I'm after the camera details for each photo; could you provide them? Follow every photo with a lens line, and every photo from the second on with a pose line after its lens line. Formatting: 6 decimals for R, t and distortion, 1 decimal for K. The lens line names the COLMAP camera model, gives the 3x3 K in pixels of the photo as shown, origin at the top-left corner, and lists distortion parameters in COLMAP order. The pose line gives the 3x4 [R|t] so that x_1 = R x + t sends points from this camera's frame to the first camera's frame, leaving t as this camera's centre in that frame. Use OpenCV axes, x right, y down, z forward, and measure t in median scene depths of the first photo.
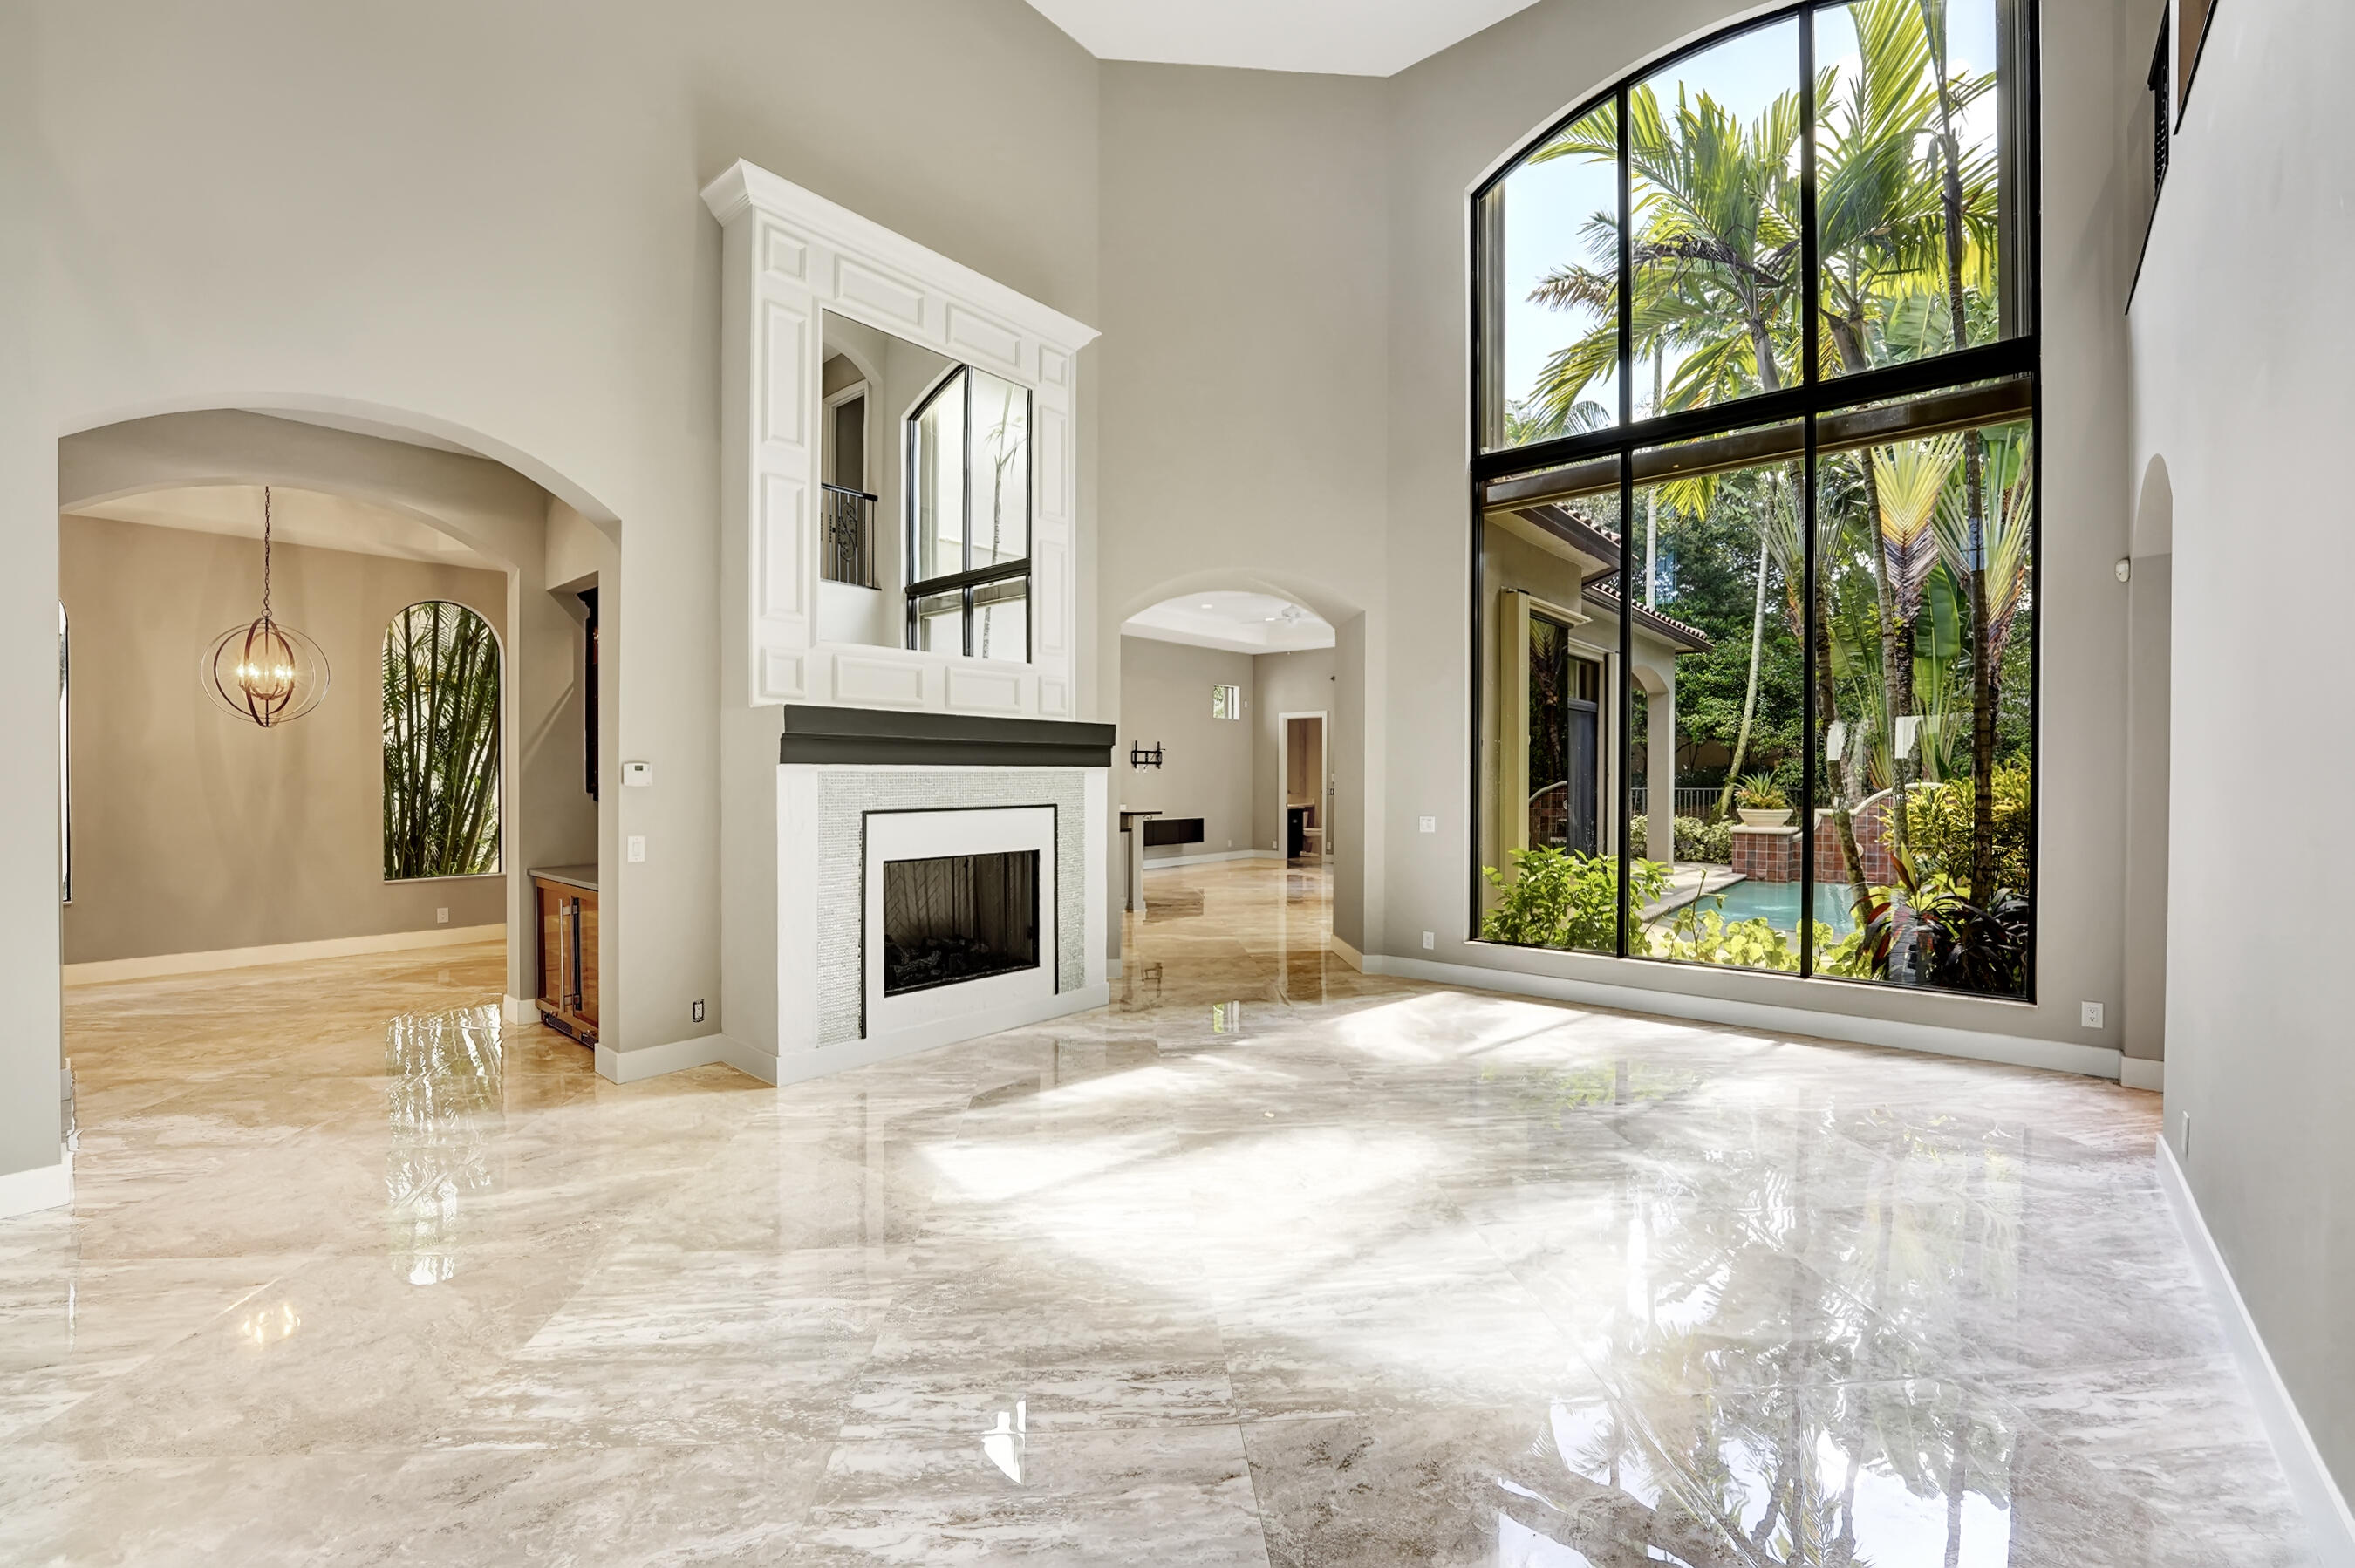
lens RADIAL K [[984.9, 0, 1175.7], [0, 984.9, 779.1], [0, 0, 1]] dist [-0.012095, 0.000405]
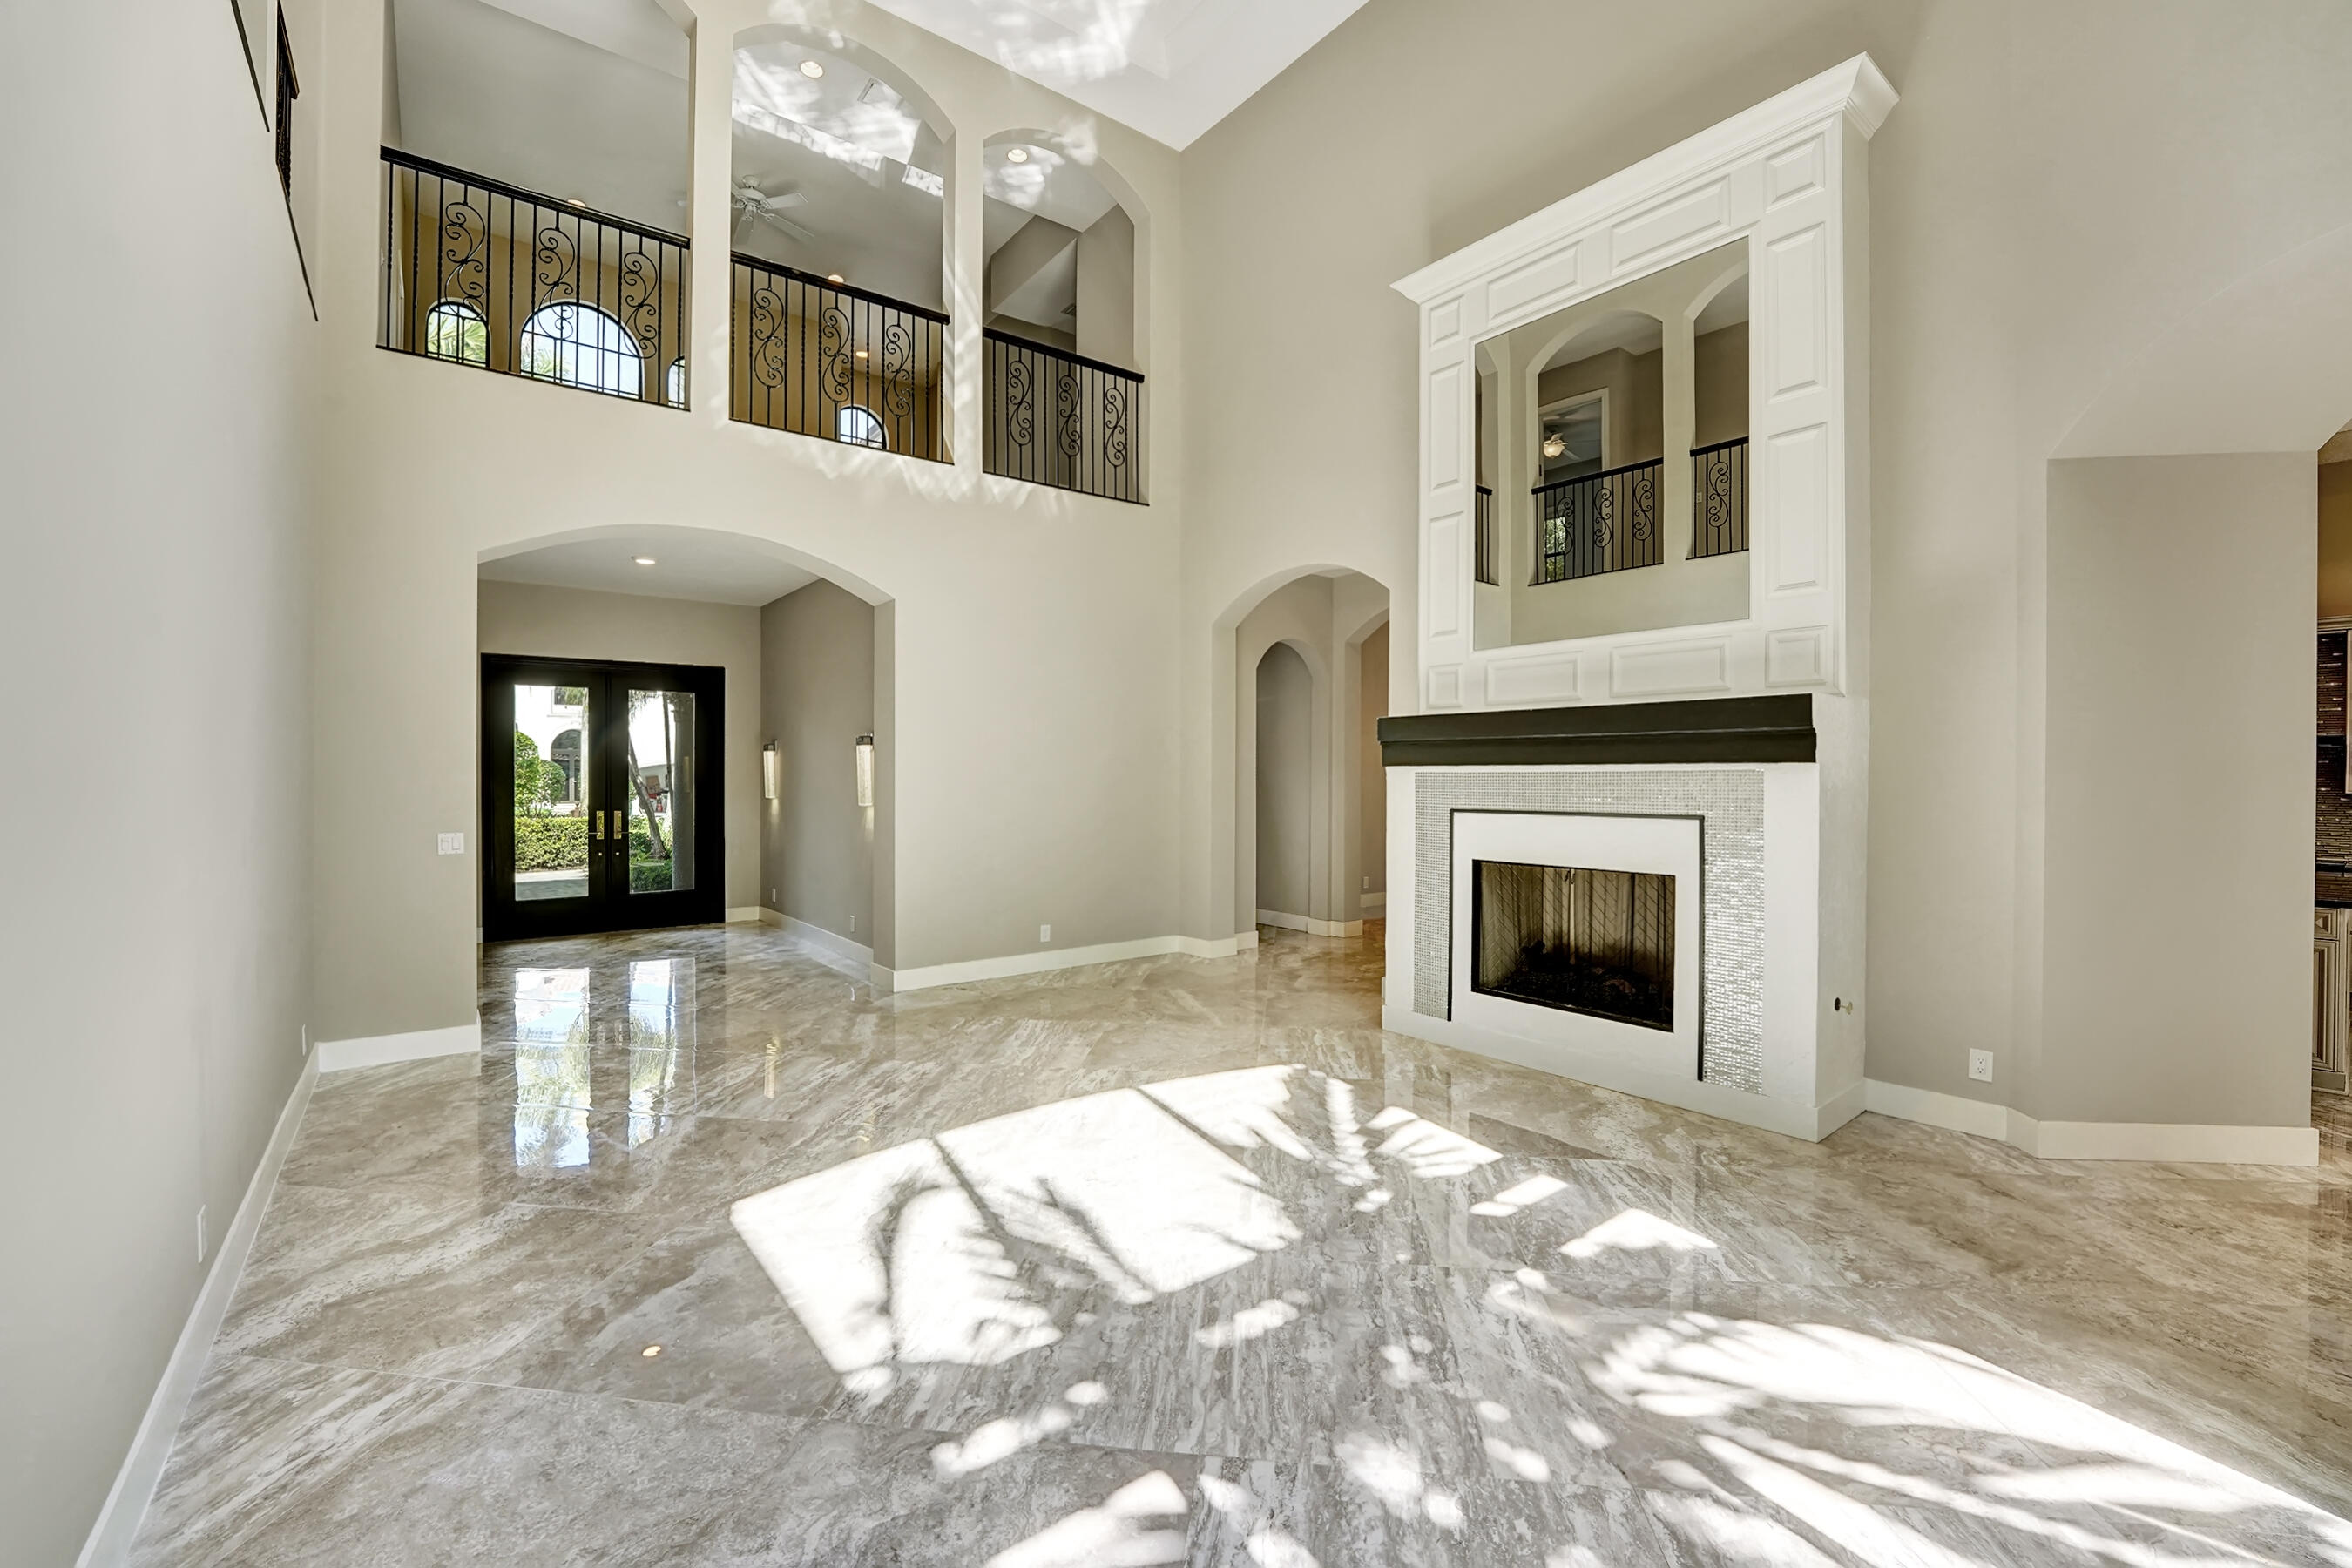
lens RADIAL K [[983.7, 0, 1171.1], [0, 983.7, 777.5], [0, 0, 1]] dist [-0.012095, 0.000405]
pose [[-0.220893, -0.002122, -0.975296, 1.190389], [-0.005243, 0.999986, -0.000989, 0.000100], [0.975284, 0.004896, -0.220901, 1.409480]]
